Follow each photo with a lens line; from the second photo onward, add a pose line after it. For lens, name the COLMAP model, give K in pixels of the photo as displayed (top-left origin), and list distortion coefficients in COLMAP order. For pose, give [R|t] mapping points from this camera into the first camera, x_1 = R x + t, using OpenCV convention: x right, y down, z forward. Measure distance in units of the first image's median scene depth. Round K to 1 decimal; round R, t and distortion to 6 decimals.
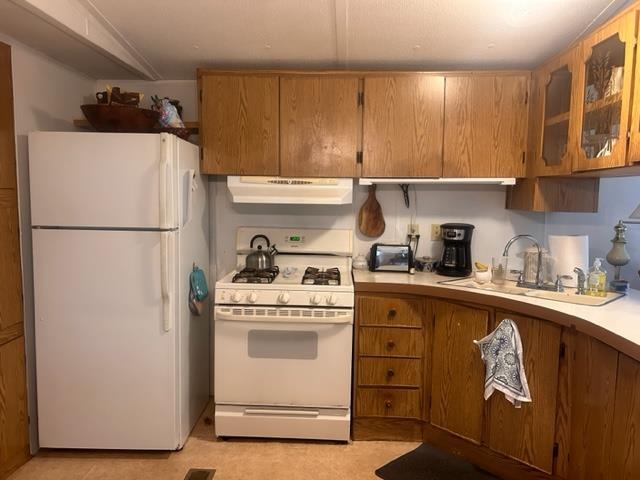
lens RADIAL K [[479.1, 0, 322.5], [0, 479.1, 241.8], [0, 0, 1]] dist [0.060238, -0.080336]
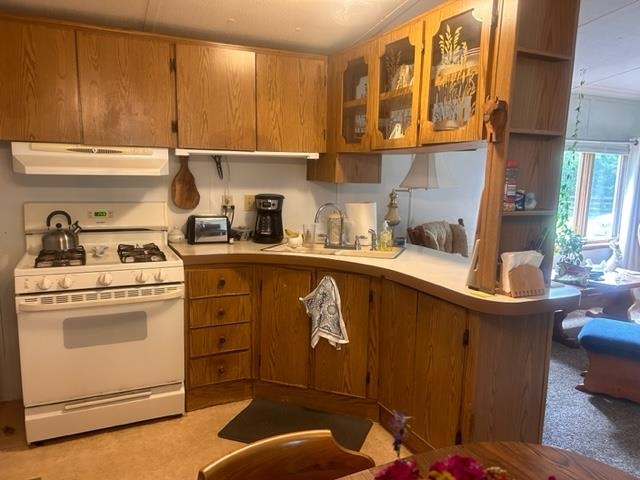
lens RADIAL K [[479.1, 0, 322.5], [0, 479.1, 241.8], [0, 0, 1]] dist [0.060238, -0.080336]
pose [[0.881296, -0.066405, 0.467876, -0.138767], [0.036270, 0.996662, 0.073137, -0.006595], [-0.471171, -0.047486, 0.880763, -0.005186]]
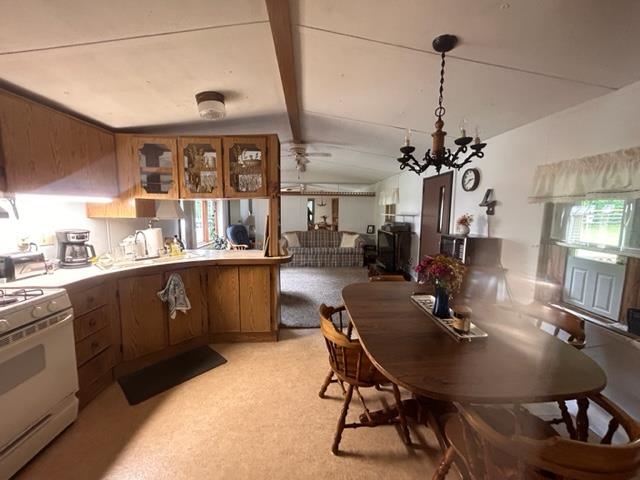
lens RADIAL K [[256.8, 0, 320.0], [0, 256.8, 240.0], [0, 0, 1]] dist [0.000032, -0.000049]
pose [[-0.100924, -0.124056, 0.987129, -0.573899], [0.087029, 0.987291, 0.132974, -0.049309], [-0.991080, 0.099329, -0.088845, 0.427714]]
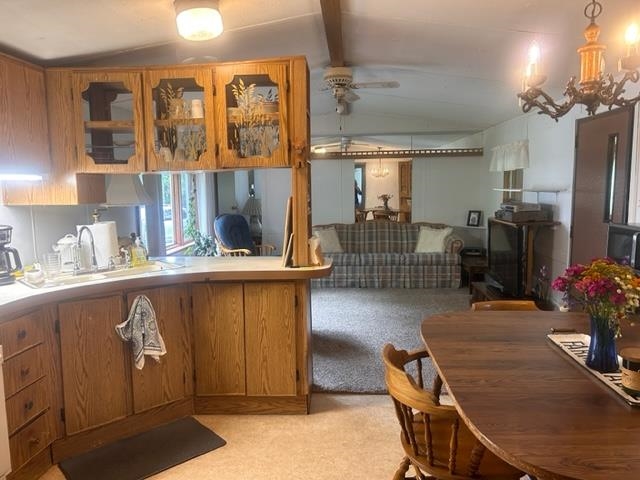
lens RADIAL K [[479.1, 0, 322.5], [0, 479.1, 241.8], [0, 0, 1]] dist [0.060238, -0.080336]
pose [[0.008765, -0.126093, 0.991980, -0.648878], [0.111849, 0.985916, 0.124334, -0.054469], [-0.993687, 0.109862, 0.022745, 0.444612]]
